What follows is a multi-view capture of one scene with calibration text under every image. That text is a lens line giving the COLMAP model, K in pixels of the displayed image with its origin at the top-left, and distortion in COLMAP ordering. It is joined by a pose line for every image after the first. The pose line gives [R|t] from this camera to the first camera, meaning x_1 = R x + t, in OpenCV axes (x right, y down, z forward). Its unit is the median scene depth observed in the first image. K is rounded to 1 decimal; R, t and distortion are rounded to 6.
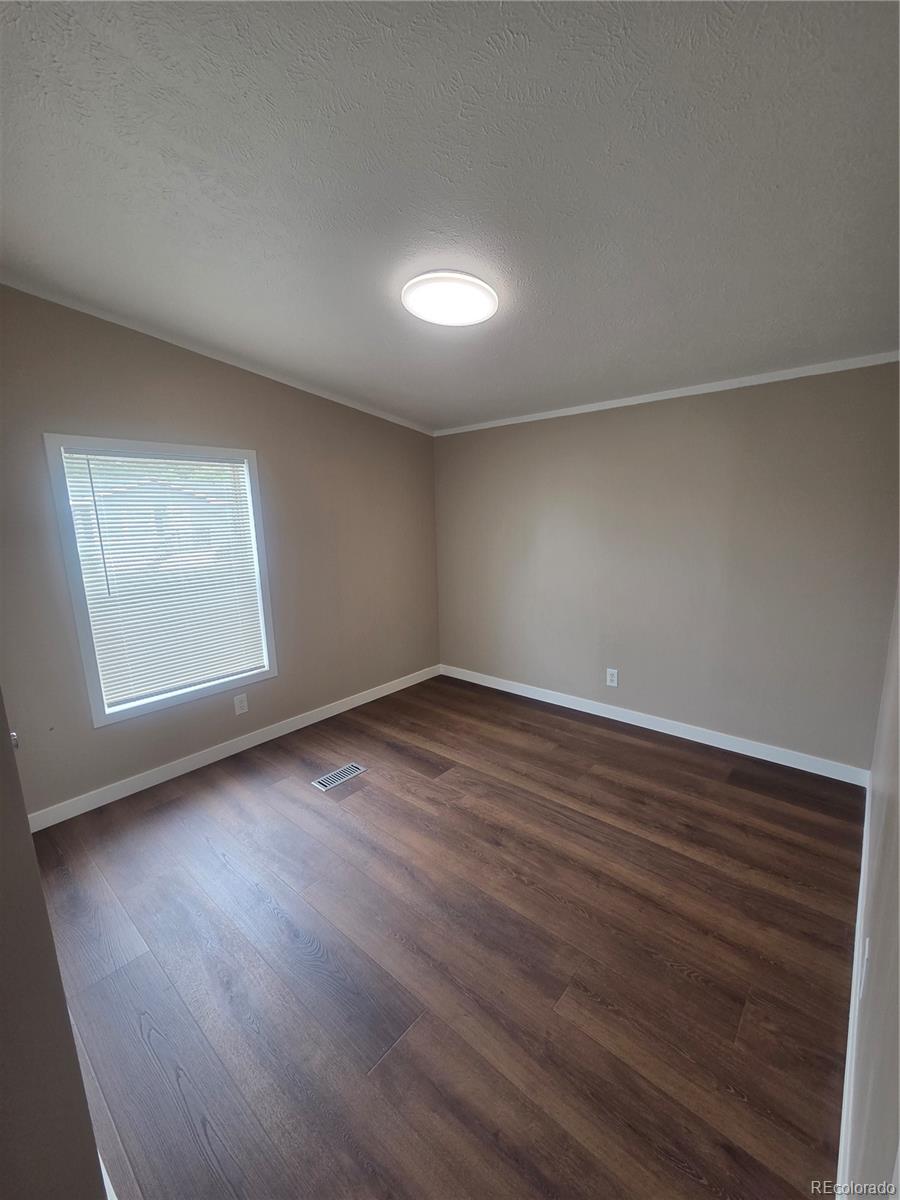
lens RADIAL K [[489.7, 0, 453.7], [0, 489.7, 601.5], [0, 0, 1]] dist [0.004648, -0.000405]
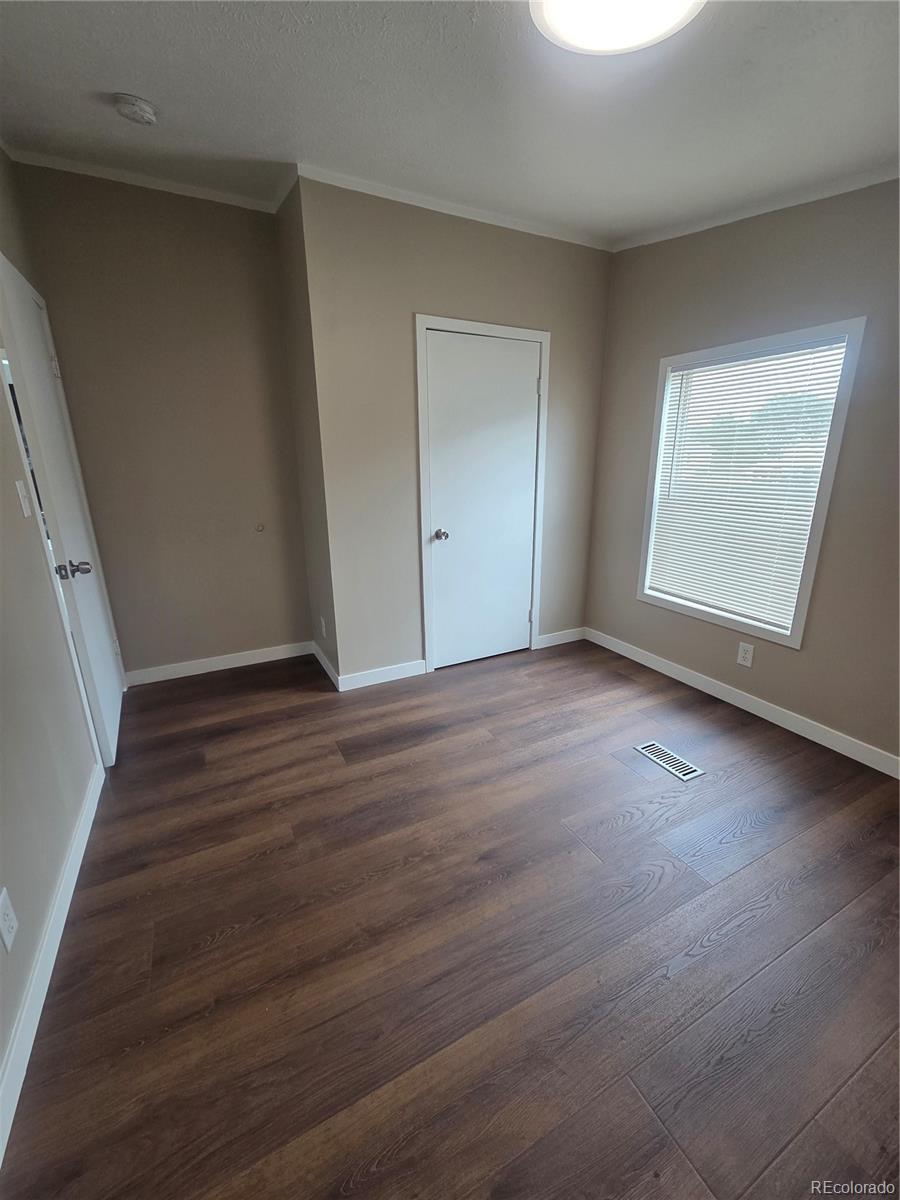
lens RADIAL K [[489.7, 0, 453.7], [0, 489.7, 601.5], [0, 0, 1]] dist [0.004648, -0.000405]
pose [[-0.365410, 0.287186, -0.885437, 0.753302], [-0.155842, 0.918917, 0.362359, -0.163665], [0.917708, 0.270398, -0.291026, 1.202444]]
